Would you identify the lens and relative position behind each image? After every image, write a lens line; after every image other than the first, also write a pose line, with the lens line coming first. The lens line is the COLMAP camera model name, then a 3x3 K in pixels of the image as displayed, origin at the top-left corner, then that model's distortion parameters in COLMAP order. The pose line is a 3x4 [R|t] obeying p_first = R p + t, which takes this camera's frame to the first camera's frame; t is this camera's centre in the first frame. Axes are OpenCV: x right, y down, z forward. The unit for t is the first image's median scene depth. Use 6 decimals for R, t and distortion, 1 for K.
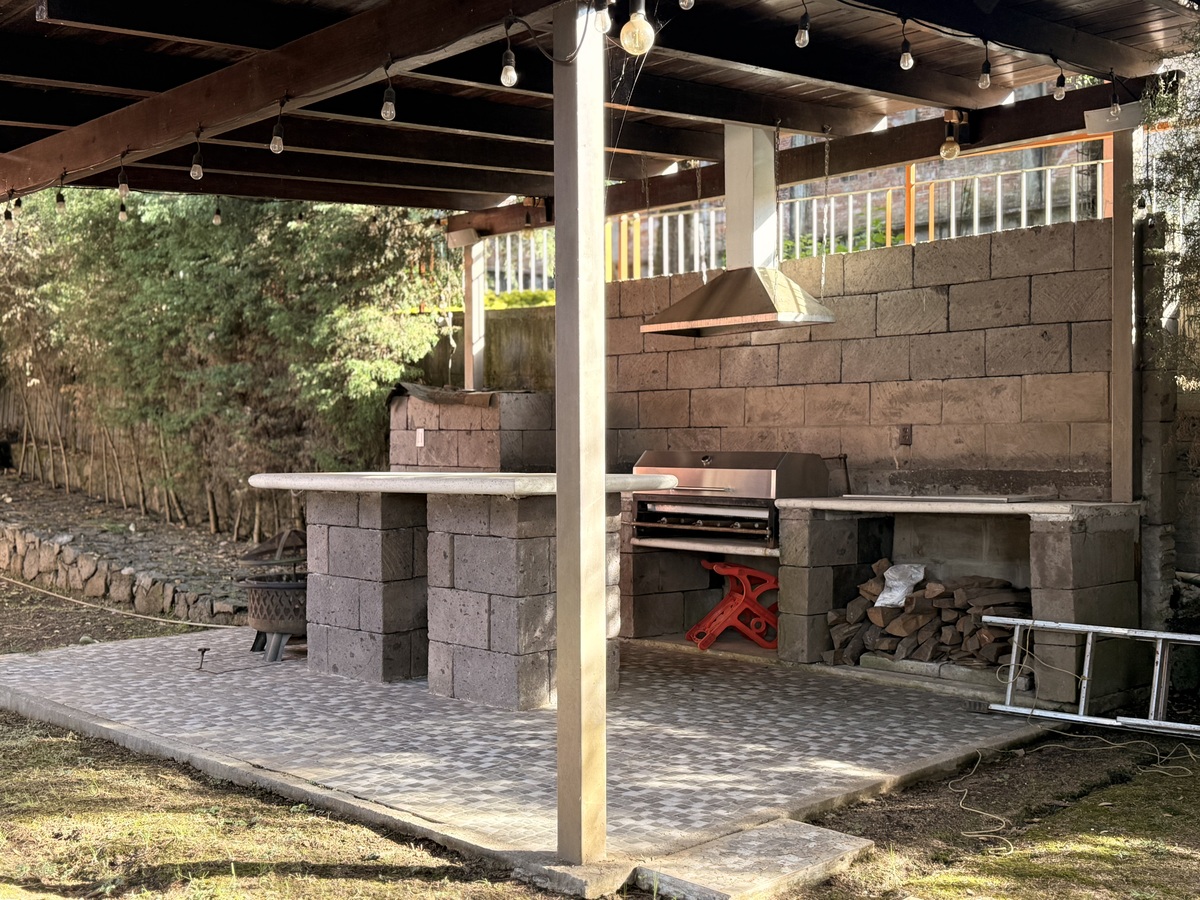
lens RADIAL K [[1301.3, 0, 602.1], [0, 1301.3, 447.6], [0, 0, 1]] dist [0.061556, 0.000000]
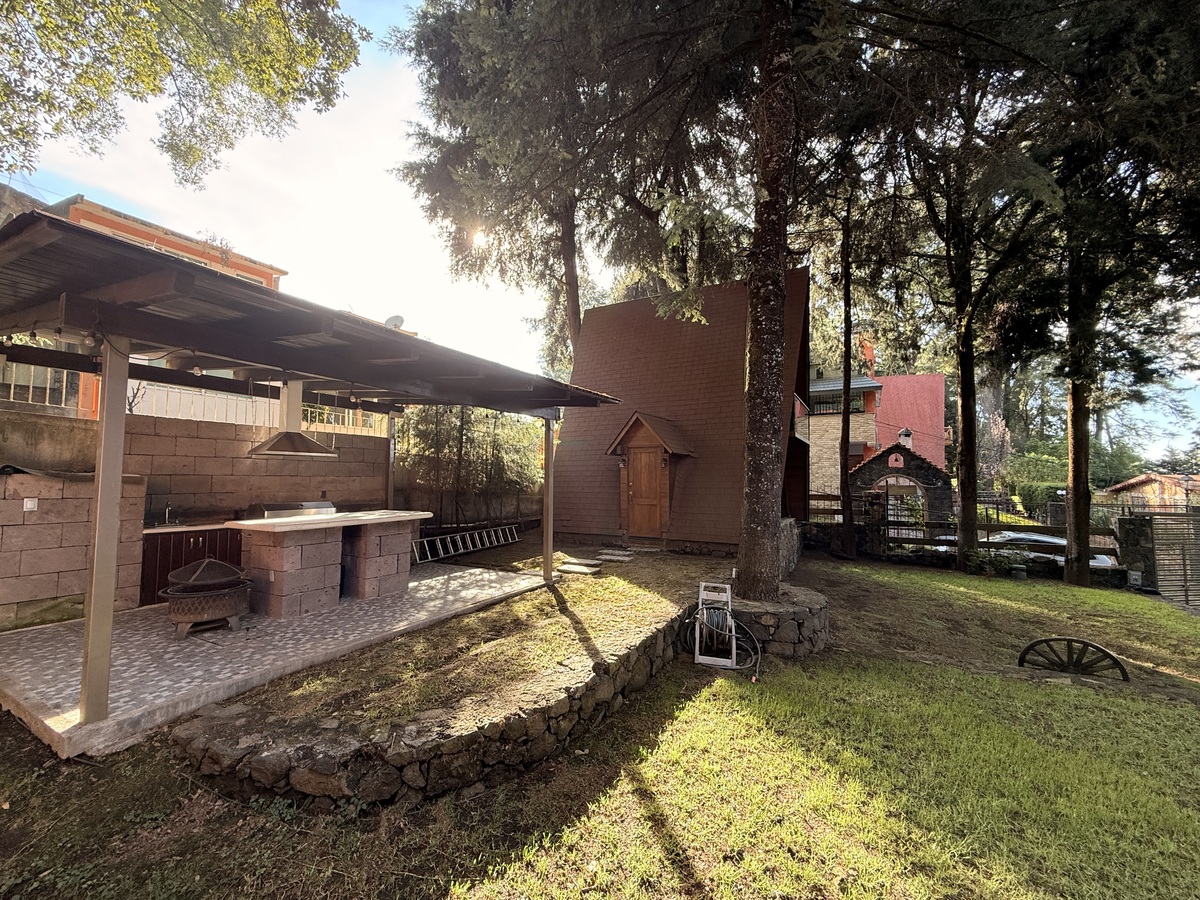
lens RADIAL K [[477.6, 0, 597.9], [0, 477.6, 452.2], [0, 0, 1]] dist [-0.006358, 0.002809]
pose [[-0.264288, 0.053239, 0.962973, -1.133750], [-0.007776, 0.998325, -0.057328, -0.055180], [-0.964412, -0.022639, -0.263431, 0.765456]]
